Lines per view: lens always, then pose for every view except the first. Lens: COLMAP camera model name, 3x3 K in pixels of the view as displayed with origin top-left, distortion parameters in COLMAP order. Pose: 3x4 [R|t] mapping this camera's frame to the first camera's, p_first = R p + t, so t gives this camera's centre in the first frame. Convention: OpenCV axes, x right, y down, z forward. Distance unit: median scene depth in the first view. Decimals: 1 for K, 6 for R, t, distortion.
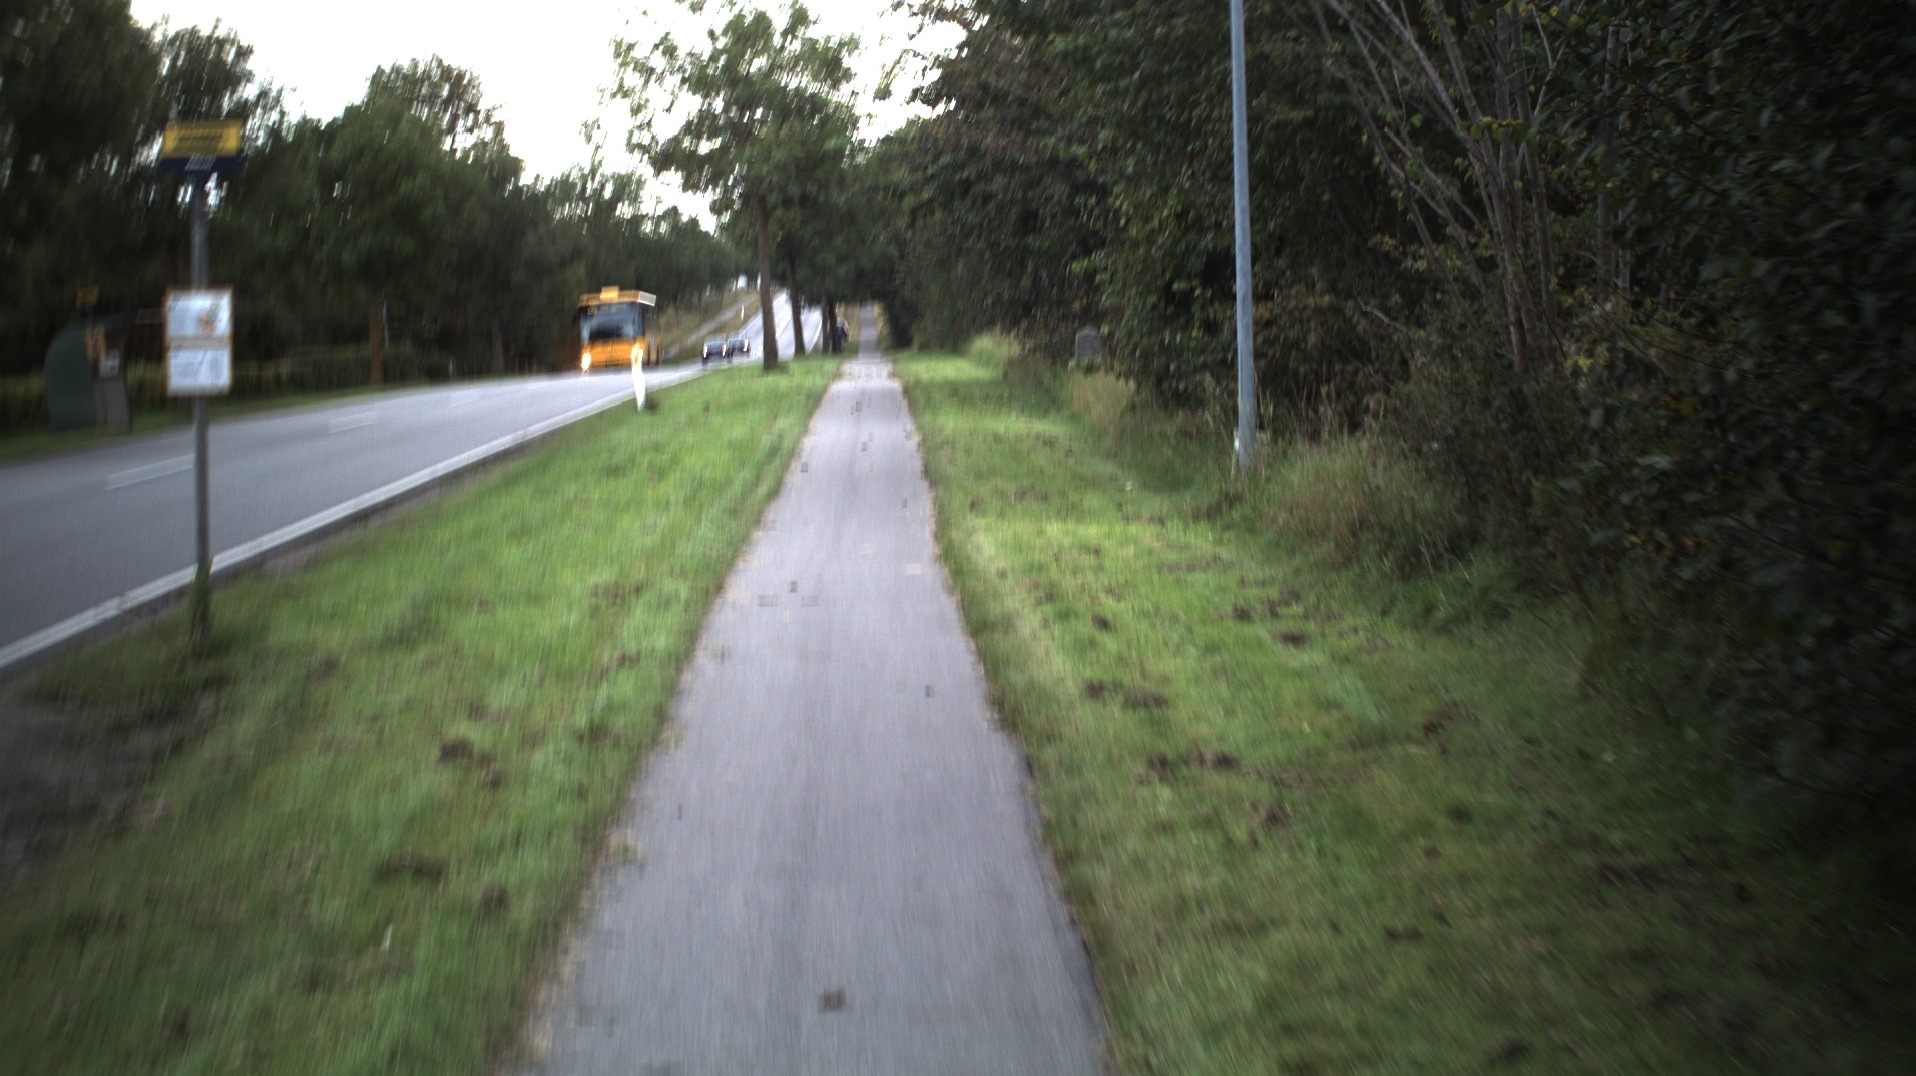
lens RADIAL K [[3595.0, 0, 956.9], [0, 3595.0, 534.6], [0, 0, 1]] dist [-0.273484, 0.000000]
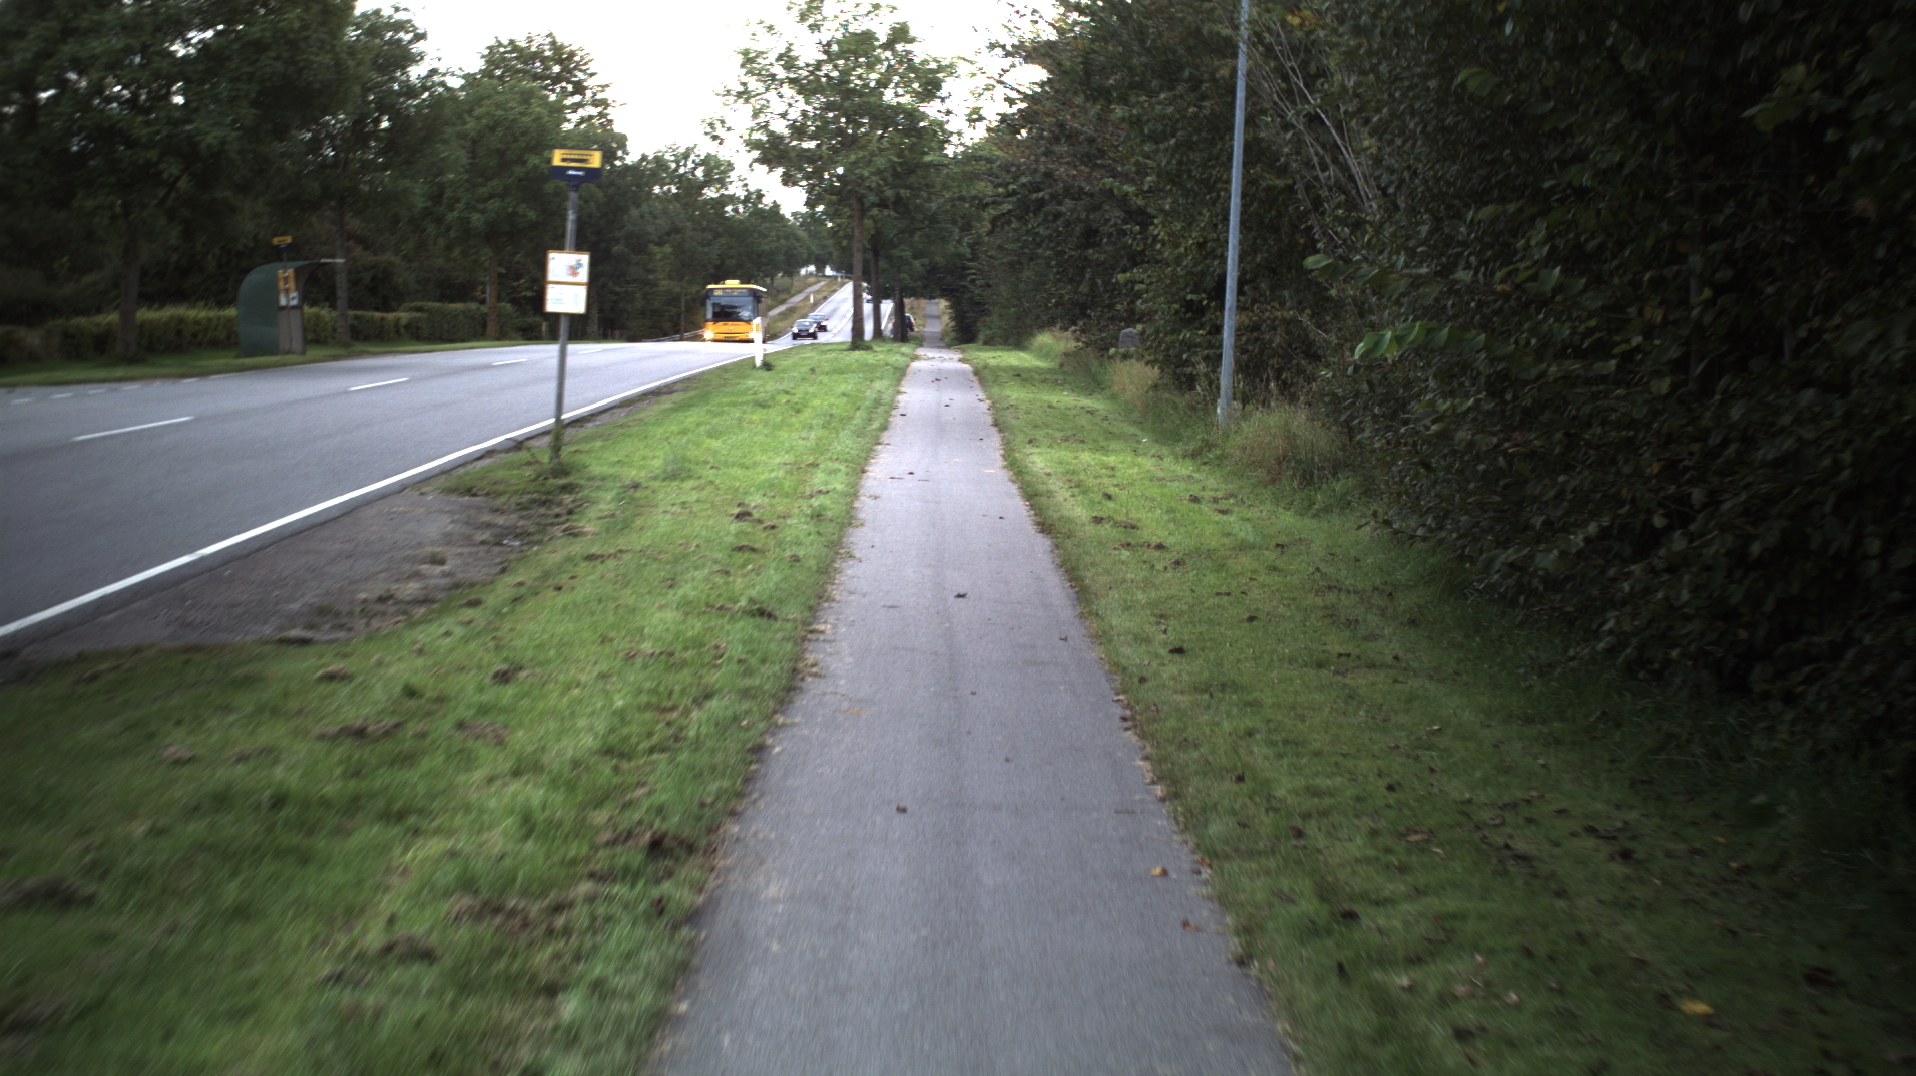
lens RADIAL K [[3595.0, 0, 950.4], [0, 3595.0, 534.7], [0, 0, 1]] dist [-0.273484, 0.000000]
pose [[0.997067, 0.075200, -0.014256, -0.002850], [-0.075198, 0.997168, 0.000700, 0.020927], [0.014269, 0.000374, 0.999898, -0.286459]]
